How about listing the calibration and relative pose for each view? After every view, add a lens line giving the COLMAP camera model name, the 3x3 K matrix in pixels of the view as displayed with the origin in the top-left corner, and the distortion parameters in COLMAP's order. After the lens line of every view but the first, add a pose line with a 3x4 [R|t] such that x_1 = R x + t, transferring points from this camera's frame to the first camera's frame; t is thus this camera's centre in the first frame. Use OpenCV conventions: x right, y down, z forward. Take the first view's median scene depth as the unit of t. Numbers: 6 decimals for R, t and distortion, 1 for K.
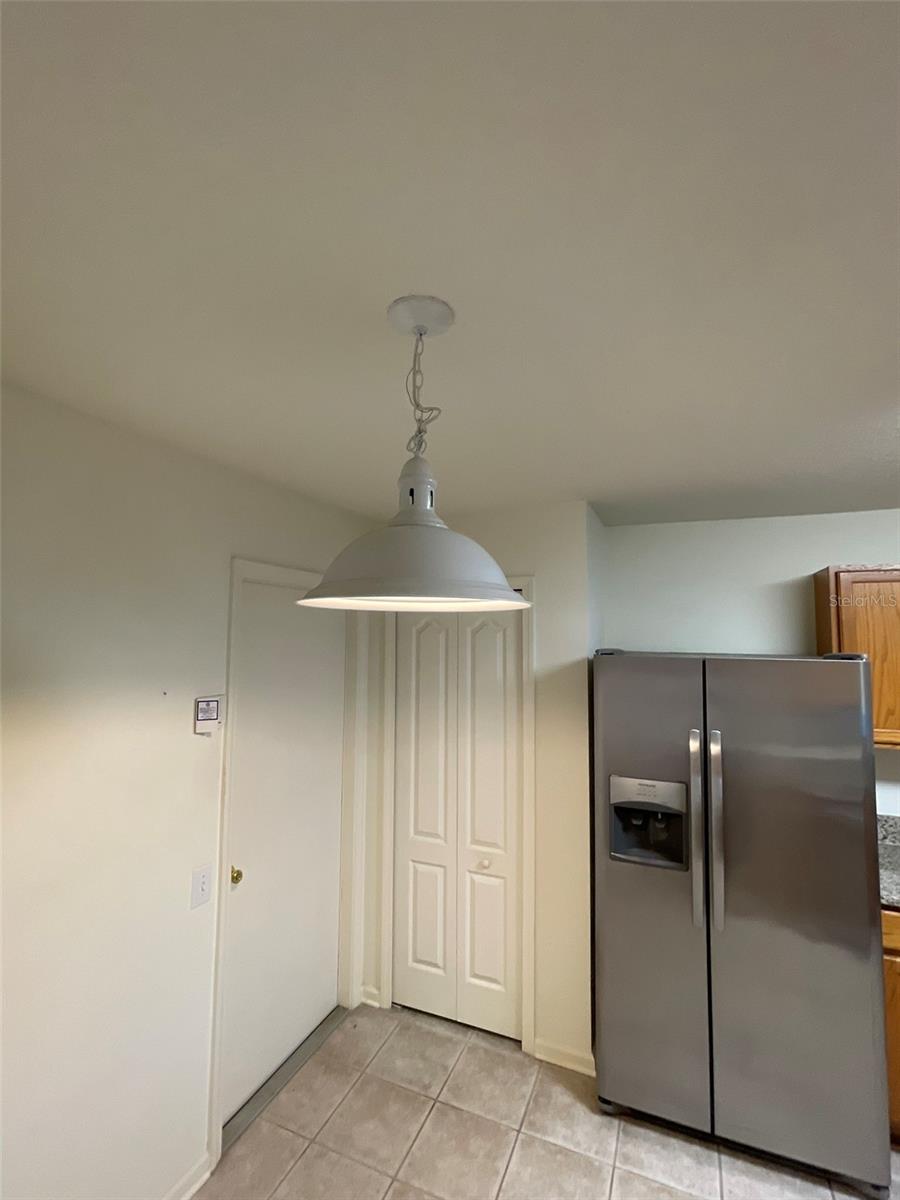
lens RADIAL K [[539.2, 0, 454.0], [0, 539.2, 595.4], [0, 0, 1]] dist [-0.006480, 0.003207]
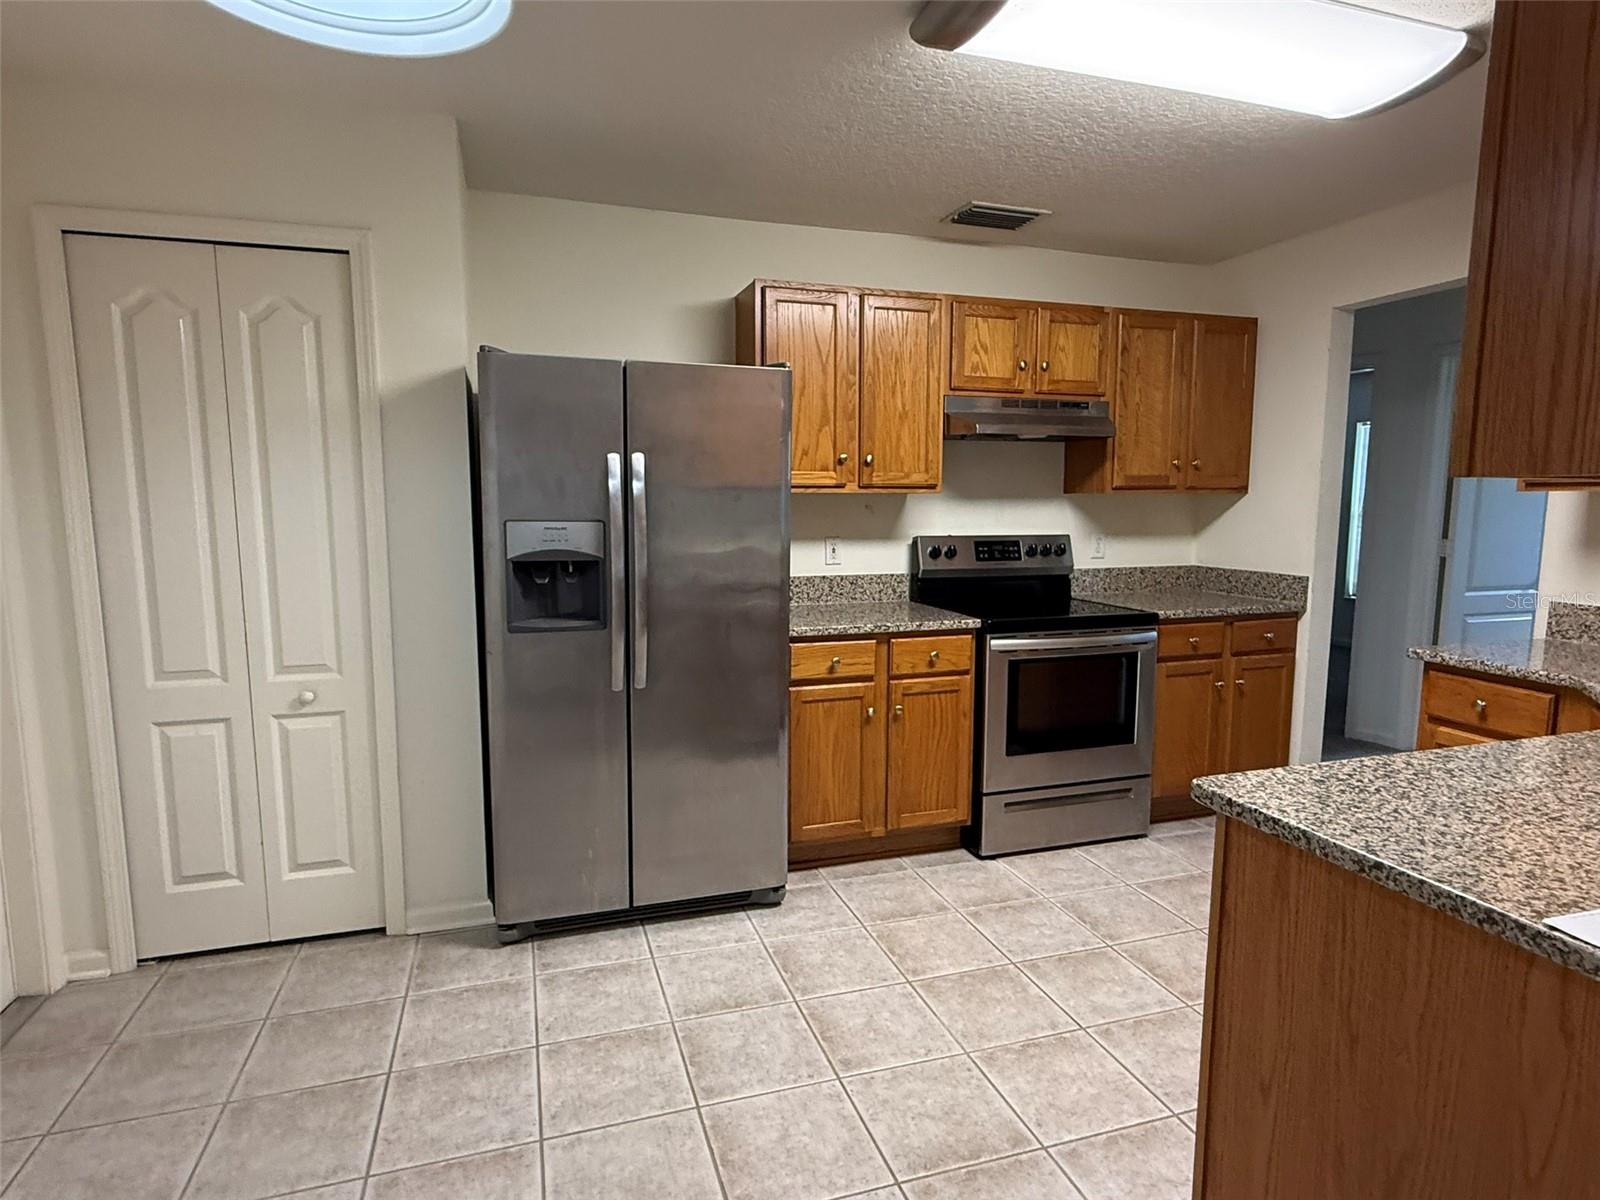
lens RADIAL K [[878.3, 0, 795.7], [0, 878.3, 605.0], [0, 0, 1]] dist [-0.004879, 0.002165]
pose [[0.761962, -0.086206, 0.641859, -0.163391], [-0.041790, 0.982491, 0.181565, 0.187221], [-0.646272, -0.165169, 0.745018, -0.129657]]
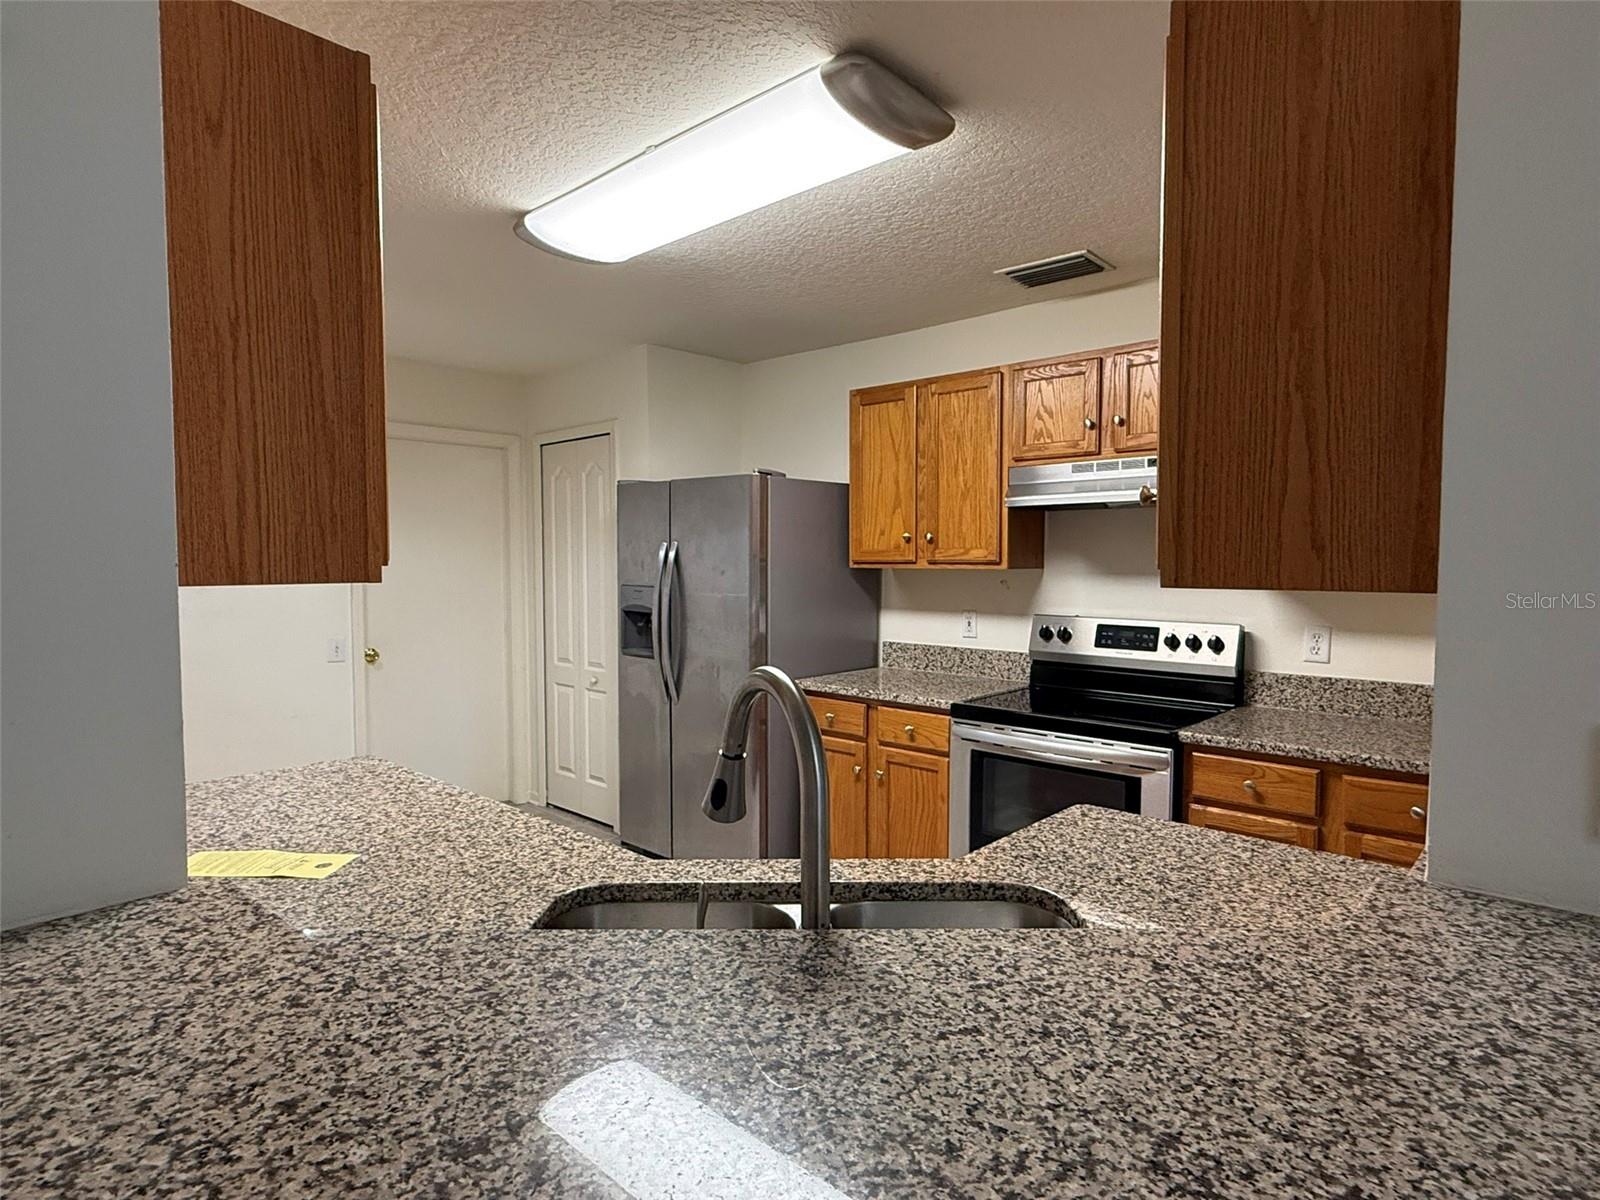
lens RADIAL K [[878.3, 0, 792.6], [0, 878.3, 600.5], [0, 0, 1]] dist [-0.004879, 0.002165]
pose [[0.937569, 0.008803, -0.347688, 1.139431], [0.032796, 0.992988, 0.113578, 0.139581], [0.346250, -0.117890, 0.930706, -0.578743]]
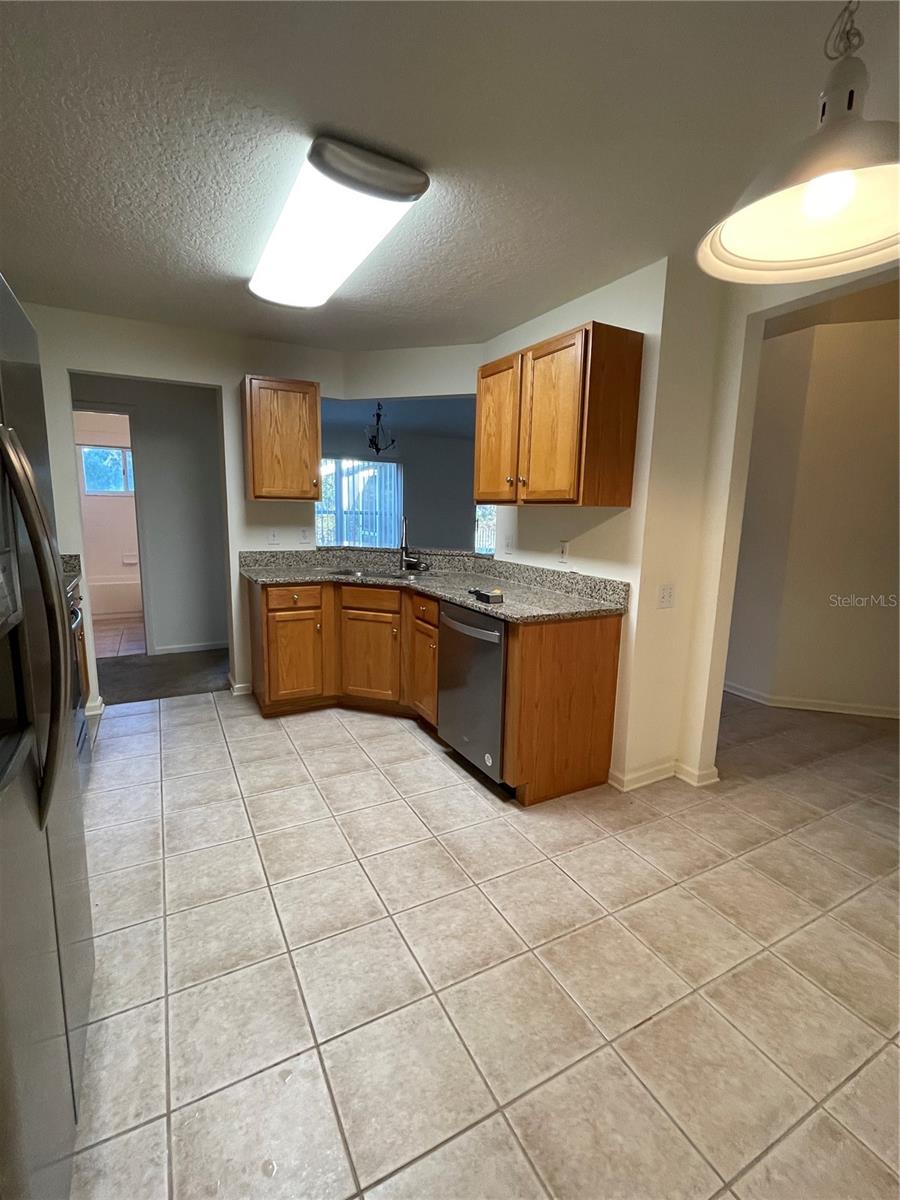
lens RADIAL K [[539.2, 0, 451.3], [0, 539.2, 596.8], [0, 0, 1]] dist [-0.006480, 0.003207]
pose [[-0.775648, -0.129552, 0.617727, -0.097109], [-0.073470, 0.990587, 0.115497, 0.257589], [-0.626875, 0.044201, -0.777865, 0.922452]]
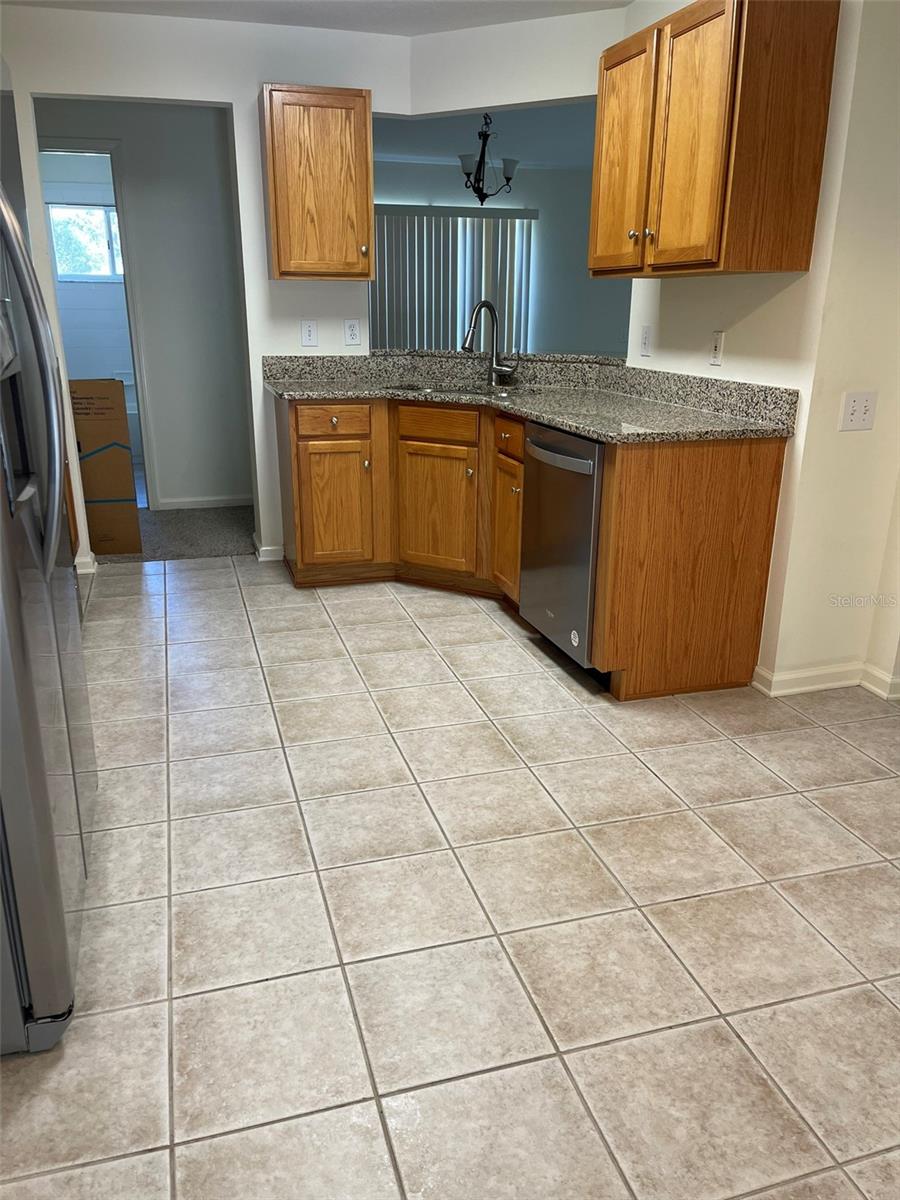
lens RADIAL K [[906.6, 0, 450.3], [0, 906.6, 604.8], [0, 0, 1]] dist [0.055670, -0.072963]
pose [[-0.633035, -0.257863, 0.729914, -0.373120], [-0.067653, 0.957711, 0.279665, 0.292093], [-0.771162, 0.127657, -0.623709, 1.017810]]
